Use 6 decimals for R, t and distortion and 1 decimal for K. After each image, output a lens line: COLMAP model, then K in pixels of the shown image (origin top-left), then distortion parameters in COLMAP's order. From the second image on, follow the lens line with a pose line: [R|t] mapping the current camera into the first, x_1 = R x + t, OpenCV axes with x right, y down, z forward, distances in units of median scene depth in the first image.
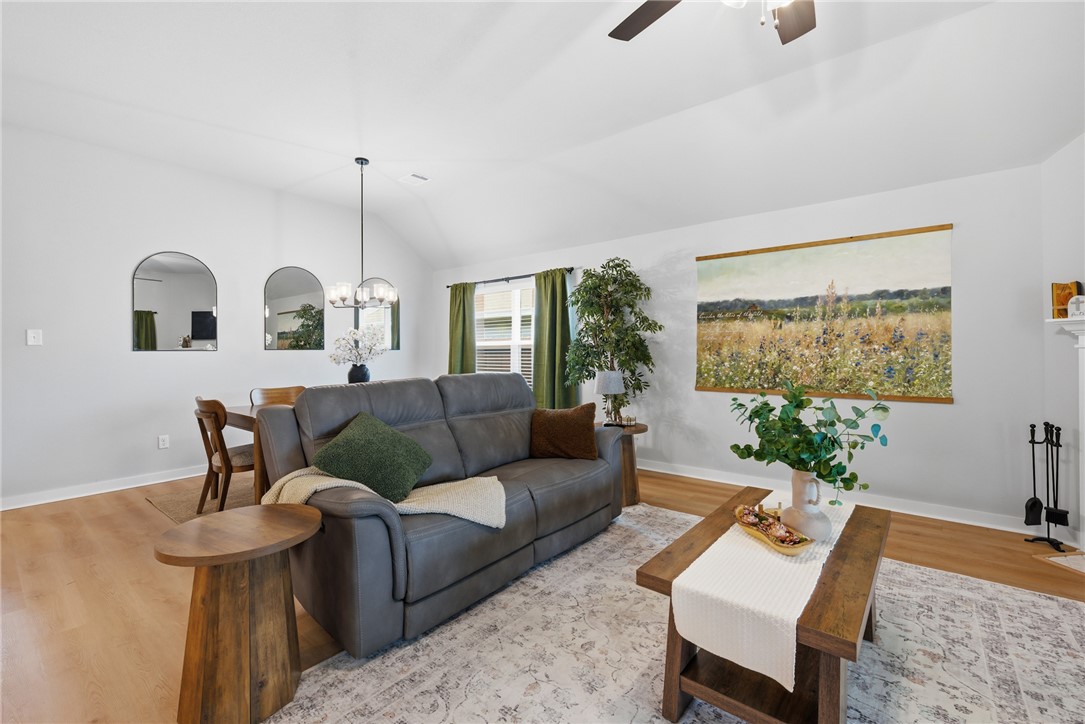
lens RADIAL K [[470.1, 0, 536.3], [0, 470.1, 348.9], [0, 0, 1]] dist [0.004138, -0.003703]
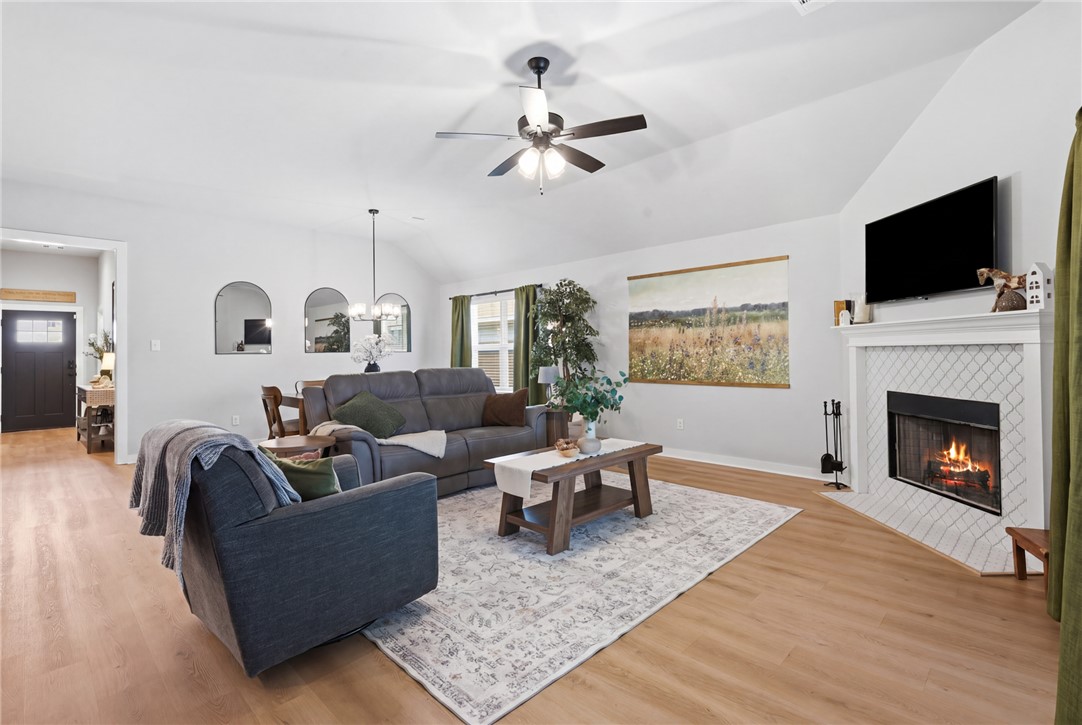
lens RADIAL K [[530.0, 0, 540.6], [0, 530.0, 345.9], [0, 0, 1]] dist [0.008348, 0.000856]
pose [[0.994763, -0.009083, -0.101803, 0.310703], [0.008403, 0.999939, -0.007108, -0.000812], [0.101862, 0.006215, 0.994779, -0.556403]]
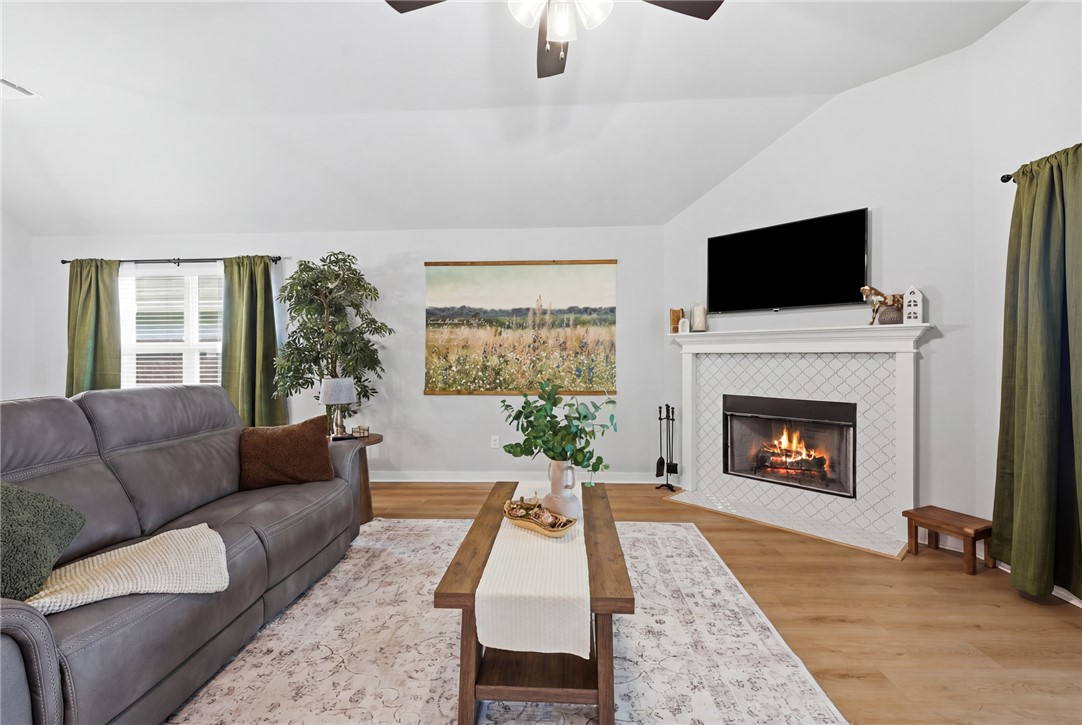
lens RADIAL K [[468.8, 0, 542.2], [0, 468.8, 358.7], [0, 0, 1]] dist [0.004138, -0.003703]
pose [[0.798364, -0.004059, 0.602162, -0.077110], [-0.002300, 0.999949, 0.009790, 0.000839], [-0.602171, -0.009201, 0.798314, 0.063384]]
